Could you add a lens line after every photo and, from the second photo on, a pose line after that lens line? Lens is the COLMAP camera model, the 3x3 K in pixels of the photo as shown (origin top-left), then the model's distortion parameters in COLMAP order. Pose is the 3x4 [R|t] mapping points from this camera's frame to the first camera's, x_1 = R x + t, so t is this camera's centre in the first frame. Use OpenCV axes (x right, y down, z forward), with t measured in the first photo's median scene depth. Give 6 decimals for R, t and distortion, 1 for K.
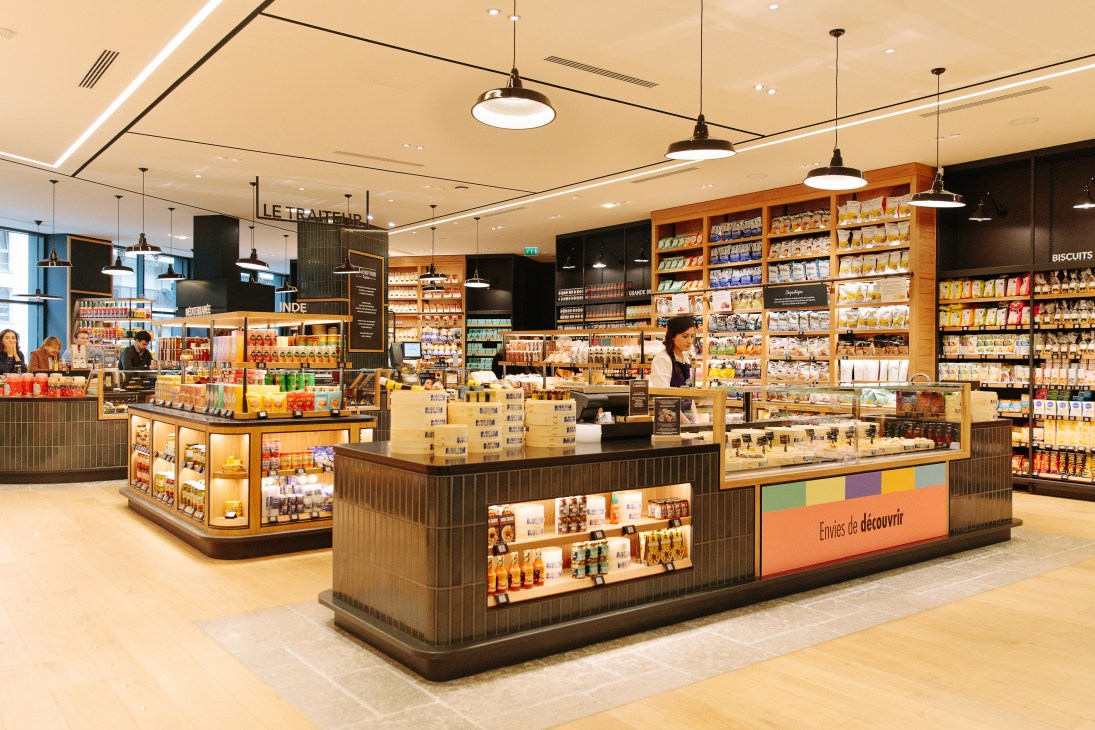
lens RADIAL K [[874.5, 0, 548.2], [0, 874.5, 364.8], [0, 0, 1]] dist [0.000565, 0.004101]
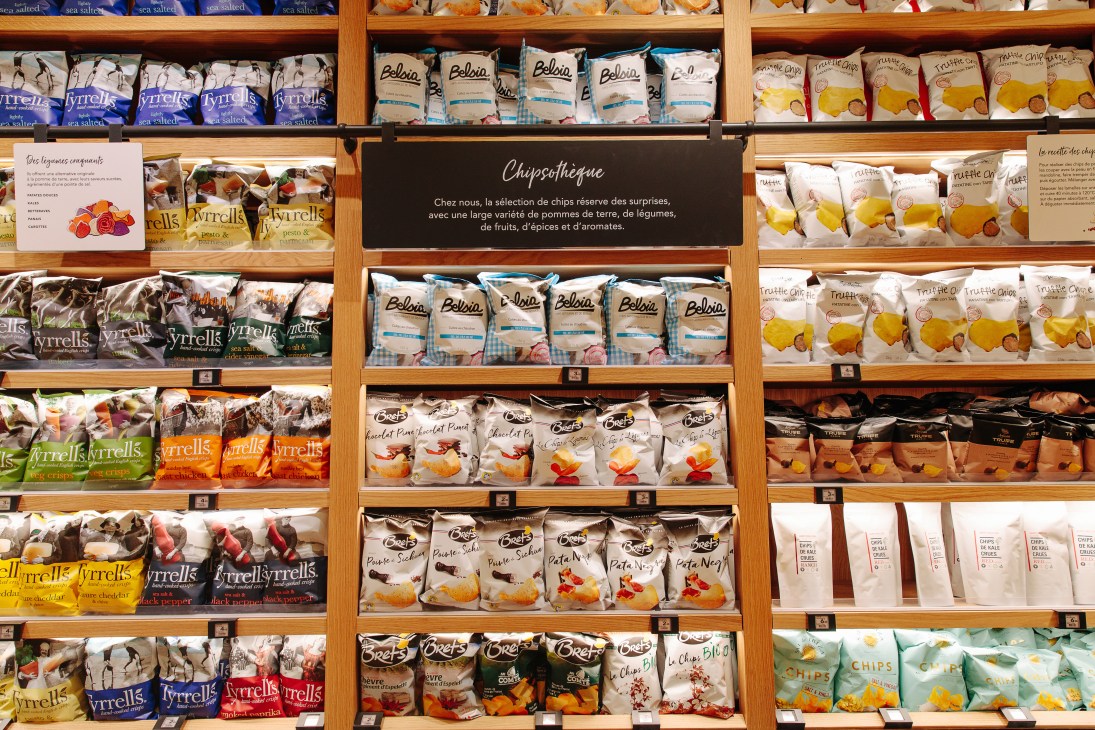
lens RADIAL K [[874.5, 0, 548.7], [0, 874.5, 367.6], [0, 0, 1]] dist [0.000565, 0.004101]
pose [[0.600610, 0.081316, 0.795397, 0.118631], [0.016294, 0.993363, -0.113859, -0.014251], [-0.799376, 0.081346, 0.595298, 0.854711]]
